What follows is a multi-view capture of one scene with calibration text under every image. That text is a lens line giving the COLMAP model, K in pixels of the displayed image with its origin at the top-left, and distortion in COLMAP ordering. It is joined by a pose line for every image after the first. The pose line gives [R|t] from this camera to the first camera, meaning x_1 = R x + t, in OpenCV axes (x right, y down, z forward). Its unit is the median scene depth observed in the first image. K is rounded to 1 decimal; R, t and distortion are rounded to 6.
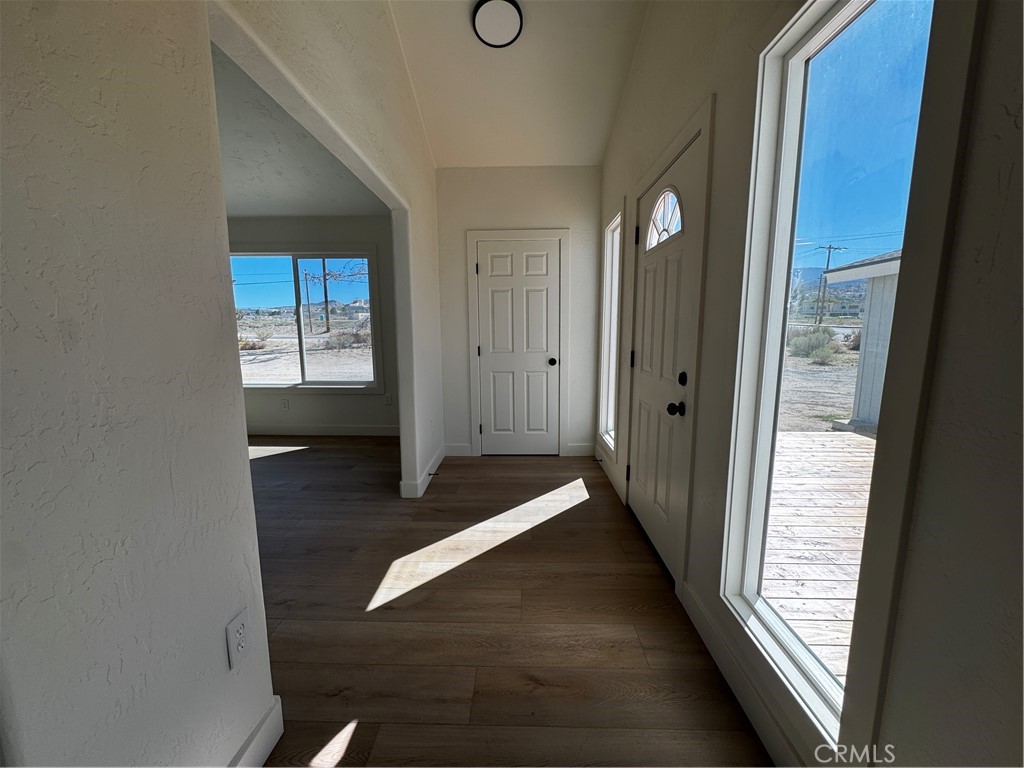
lens RADIAL K [[409.6, 0, 512.0], [0, 409.6, 384.0], [0, 0, 1]] dist [-0.003608, -0.000169]
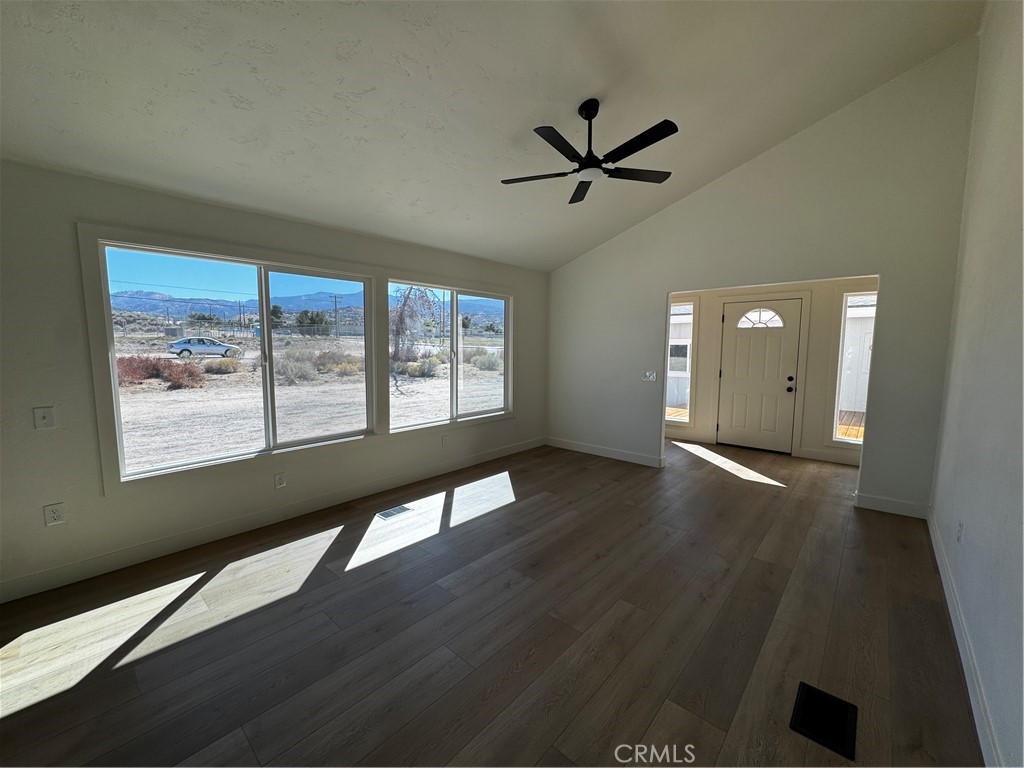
lens RADIAL K [[409.6, 0, 512.0], [0, 409.6, 384.0], [0, 0, 1]] dist [-0.003608, -0.000169]
pose [[0.644991, -0.065508, 0.761377, -0.238151], [0.100680, 0.994919, 0.000312, -0.013751], [-0.757529, 0.076454, 0.648309, 0.049348]]
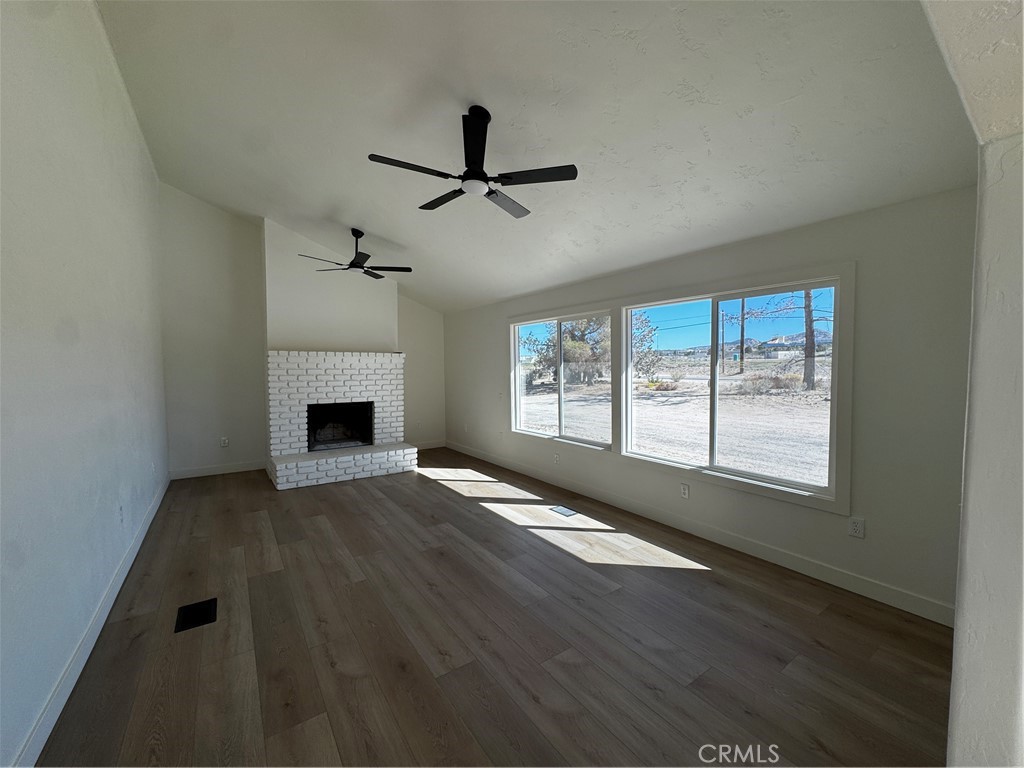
lens RADIAL K [[409.6, 0, 512.0], [0, 409.6, 384.0], [0, 0, 1]] dist [-0.003608, -0.000169]
pose [[0.598829, 0.038567, -0.799948, -0.028961], [-0.114030, 0.992769, -0.037498, -0.016668], [0.792718, 0.113672, 0.598897, 0.052885]]
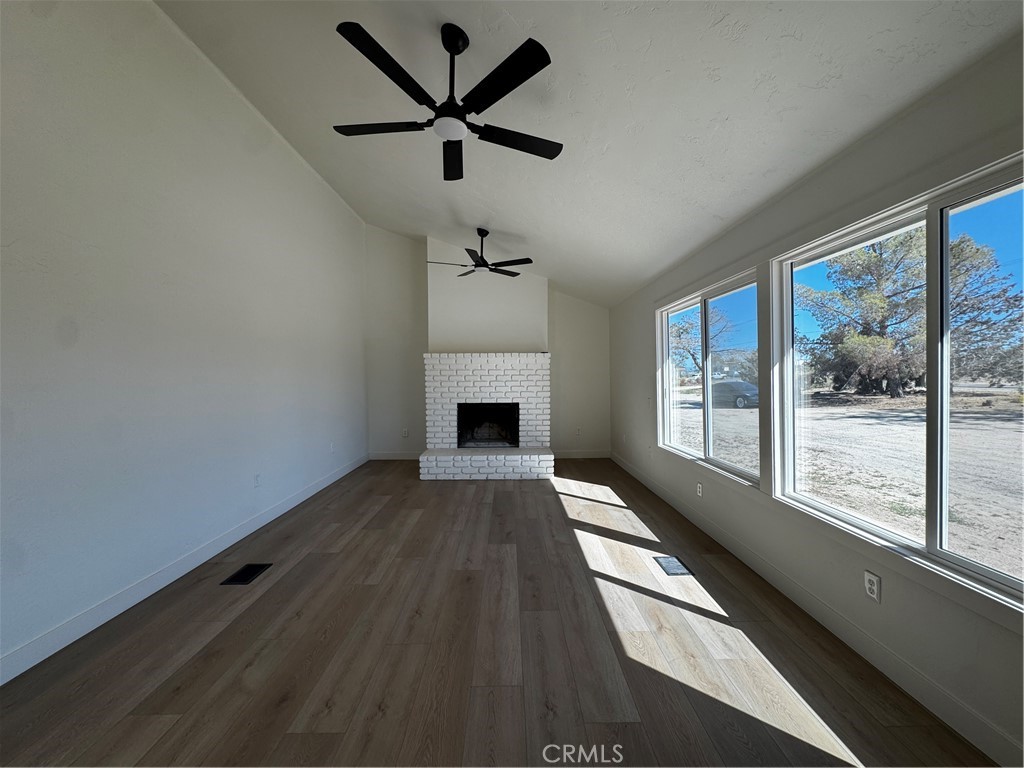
lens RADIAL K [[409.6, 0, 512.0], [0, 409.6, 384.0], [0, 0, 1]] dist [-0.003608, -0.000169]
pose [[0.041861, 0.025884, -0.998788, -0.035519], [-0.132913, 0.990924, 0.020109, -0.021538], [0.990243, 0.131910, 0.044922, 0.122364]]
